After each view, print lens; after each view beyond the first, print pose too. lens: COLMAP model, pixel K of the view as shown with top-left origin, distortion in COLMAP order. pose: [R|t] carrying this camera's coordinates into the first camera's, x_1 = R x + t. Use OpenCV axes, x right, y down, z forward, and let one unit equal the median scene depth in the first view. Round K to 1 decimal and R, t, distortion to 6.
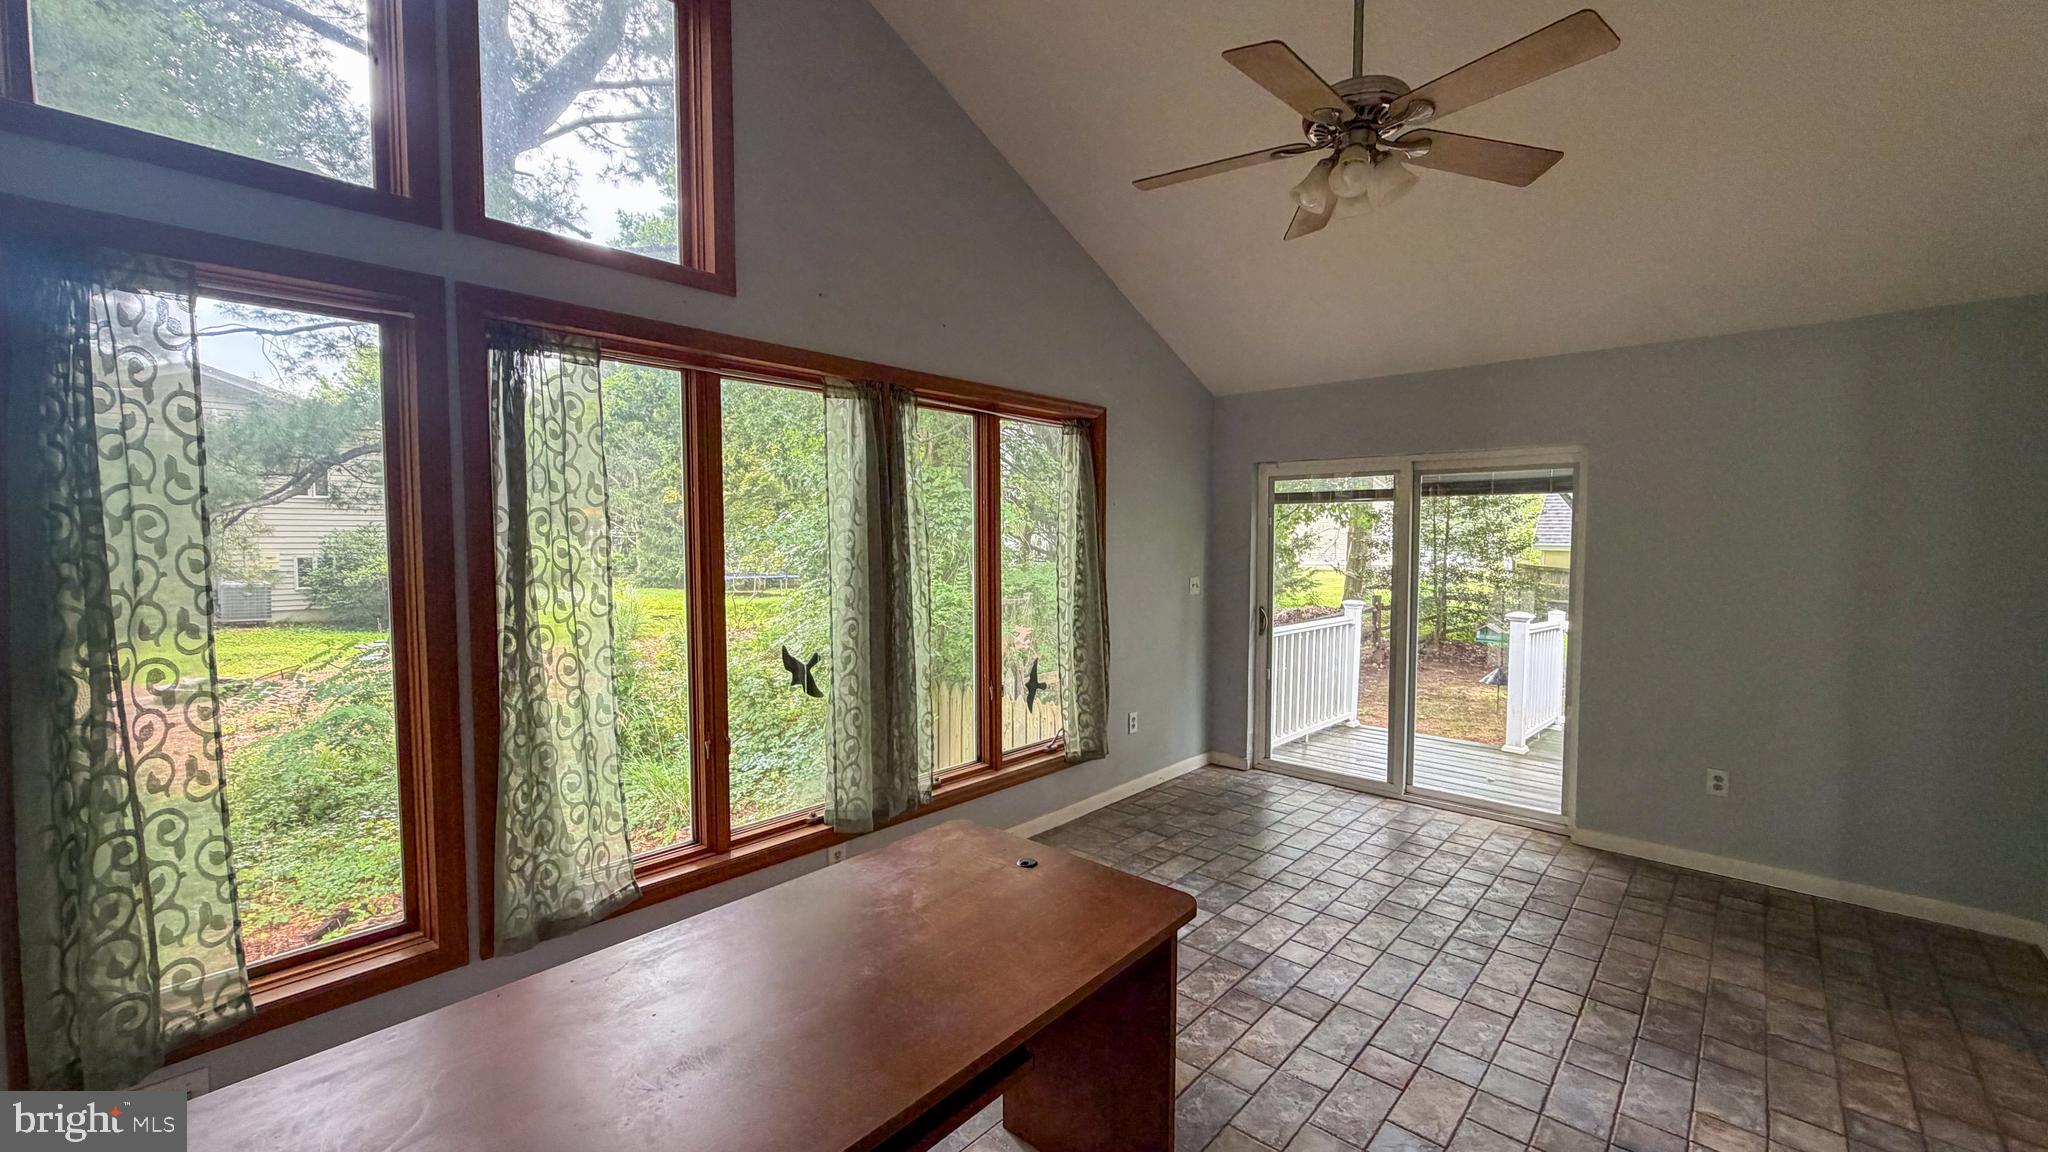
lens RADIAL K [[814.0, 0, 1015.9], [0, 814.0, 575.0], [0, 0, 1]] dist [-0.000374, 0.000545]
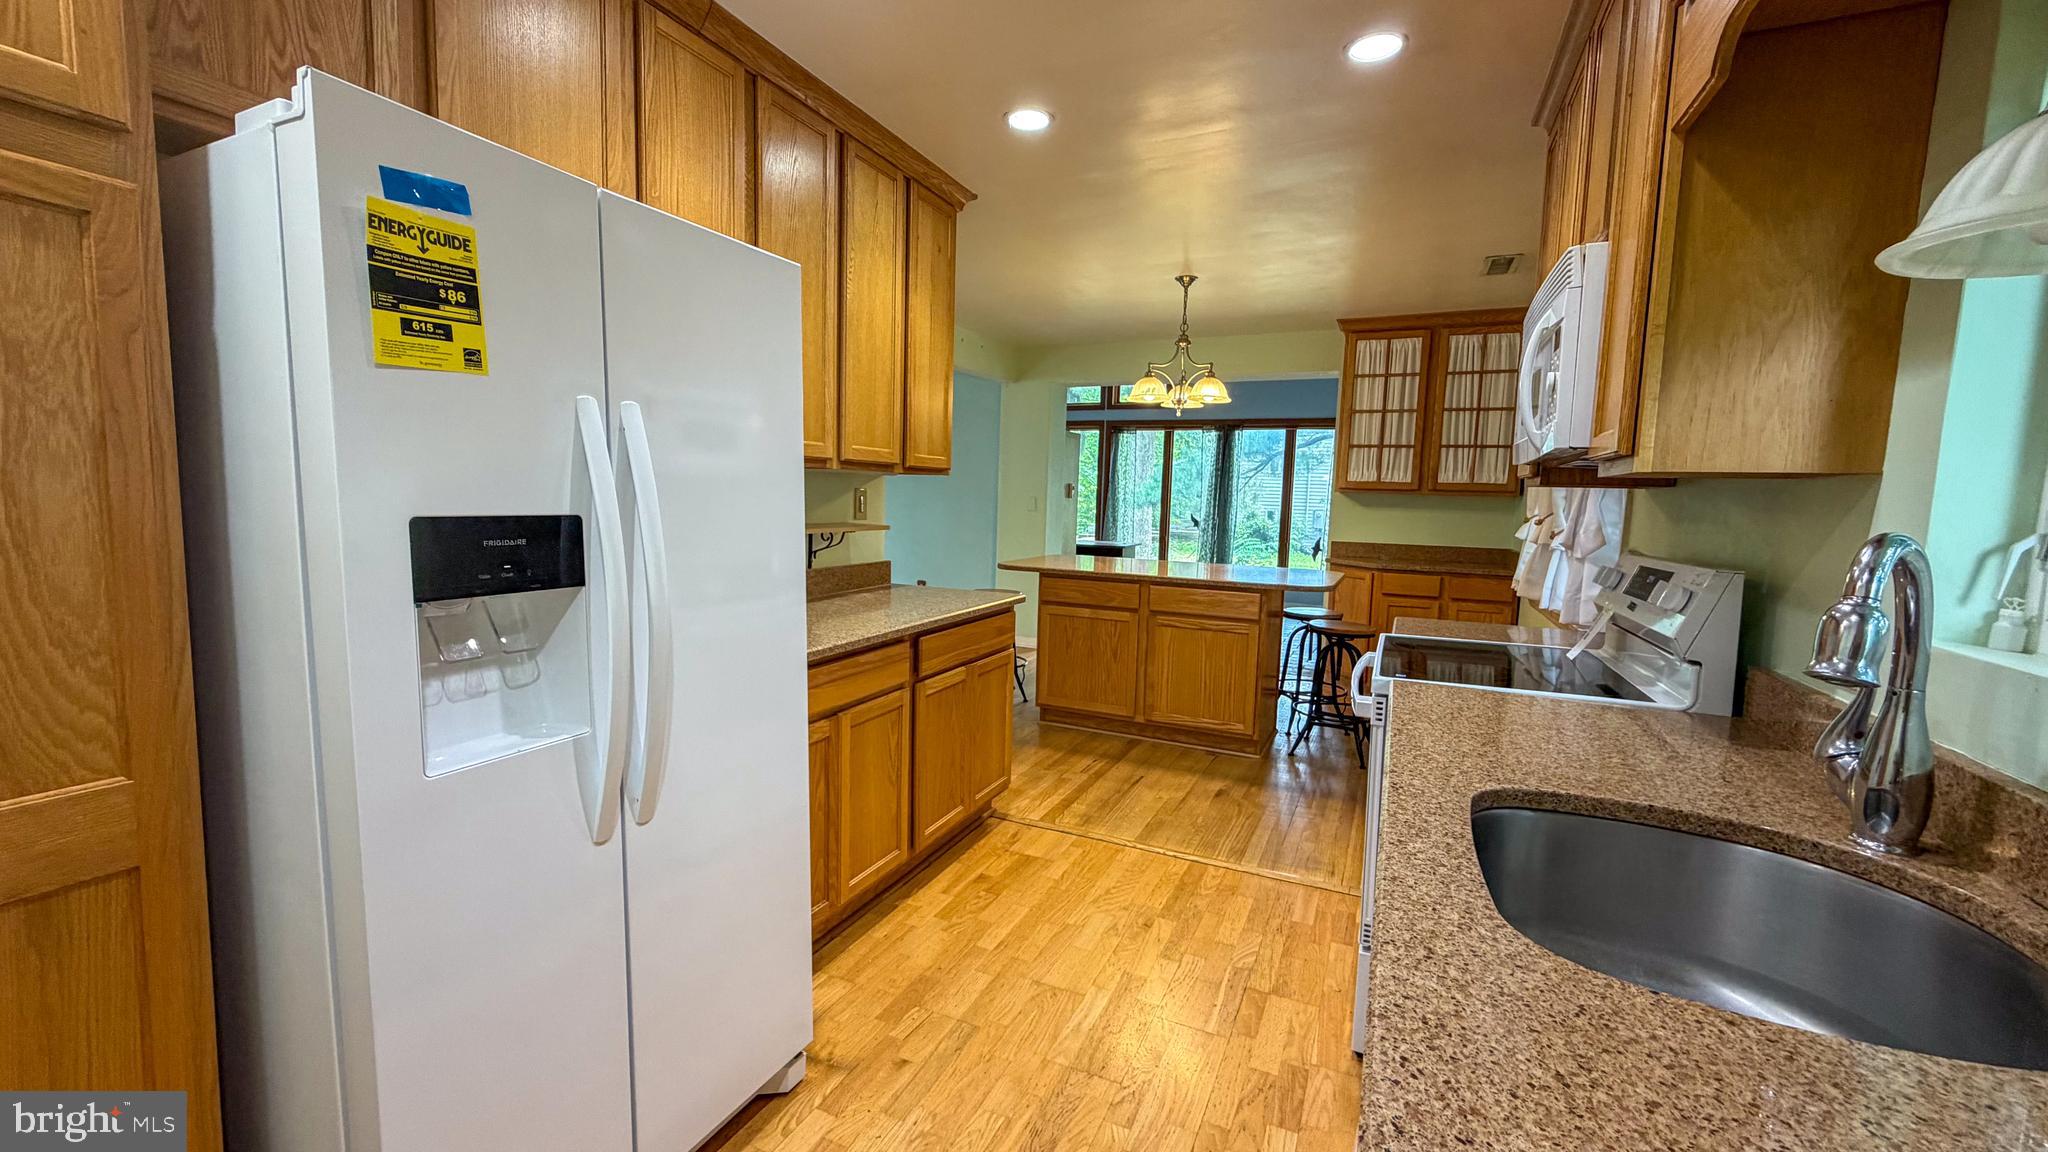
lens RADIAL K [[814.0, 0, 1015.9], [0, 814.0, 575.0], [0, 0, 1]] dist [-0.000374, 0.000545]
pose [[0.291826, 0.101823, -0.951036, 2.058658], [-0.077124, 0.993585, 0.082713, 0.095794], [0.953357, 0.049210, 0.297807, -0.467419]]
